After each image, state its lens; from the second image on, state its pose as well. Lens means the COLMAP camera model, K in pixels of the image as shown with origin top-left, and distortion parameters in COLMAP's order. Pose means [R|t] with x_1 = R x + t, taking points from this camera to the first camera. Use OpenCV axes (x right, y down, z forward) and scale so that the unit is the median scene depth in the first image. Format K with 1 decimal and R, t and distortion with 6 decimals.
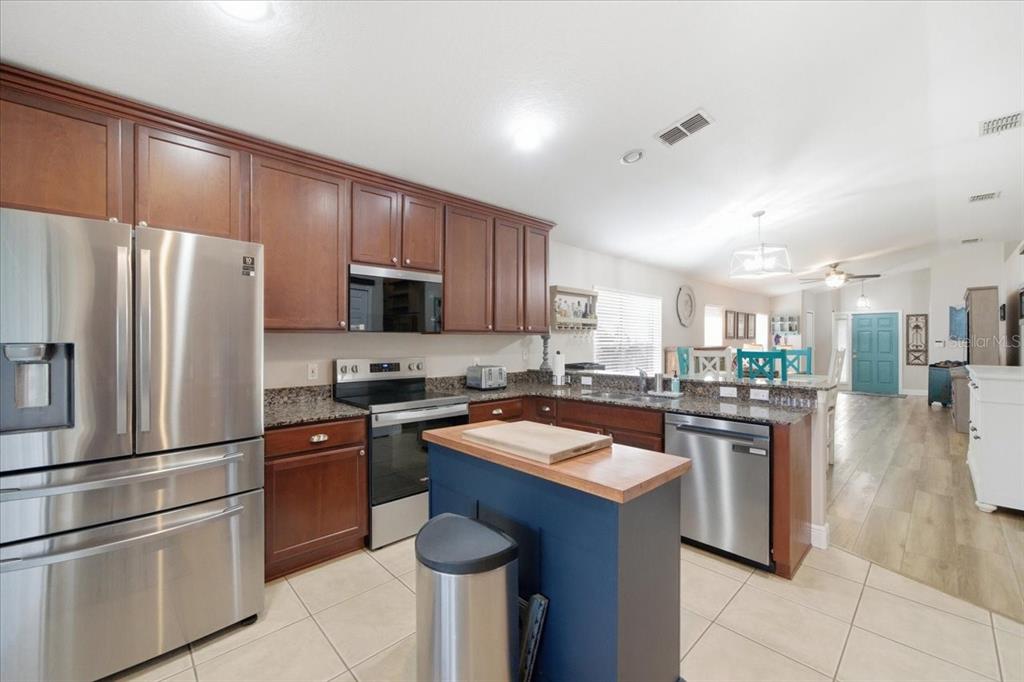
lens RADIAL K [[416.3, 0, 508.8], [0, 416.3, 335.4], [0, 0, 1]] dist [-0.024792, 0.002302]
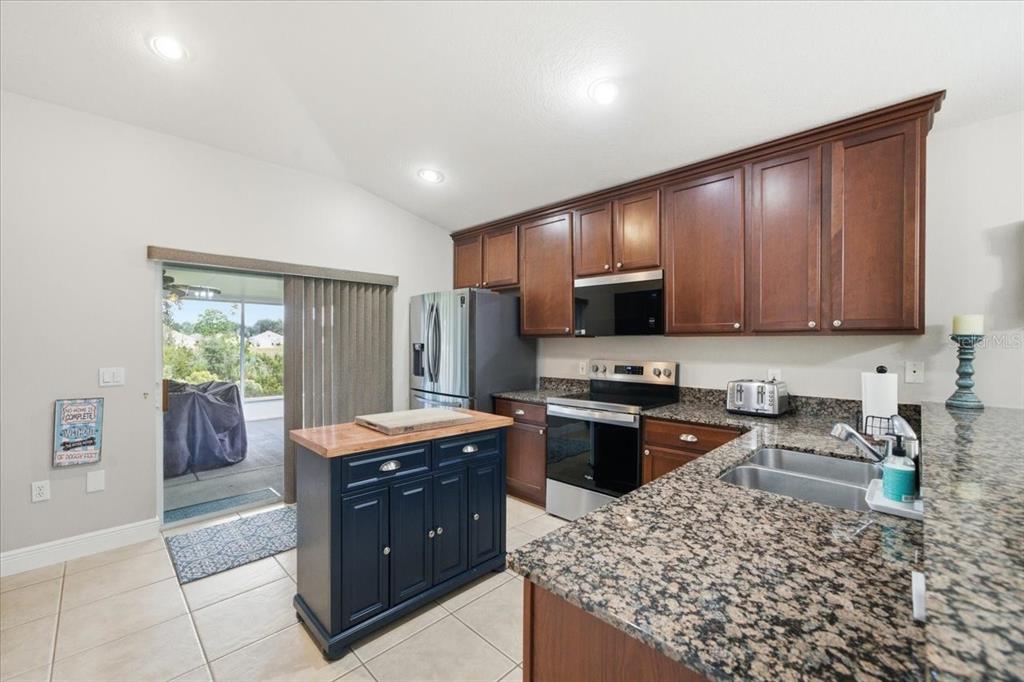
lens RADIAL K [[416.3, 0, 515.8], [0, 416.3, 342.8], [0, 0, 1]] dist [-0.024792, 0.002302]
pose [[0.083633, 0.000220, -0.996497, 0.694502], [0.004241, 0.999991, 0.000577, 0.007761], [0.996488, -0.004274, 0.083631, 0.618697]]
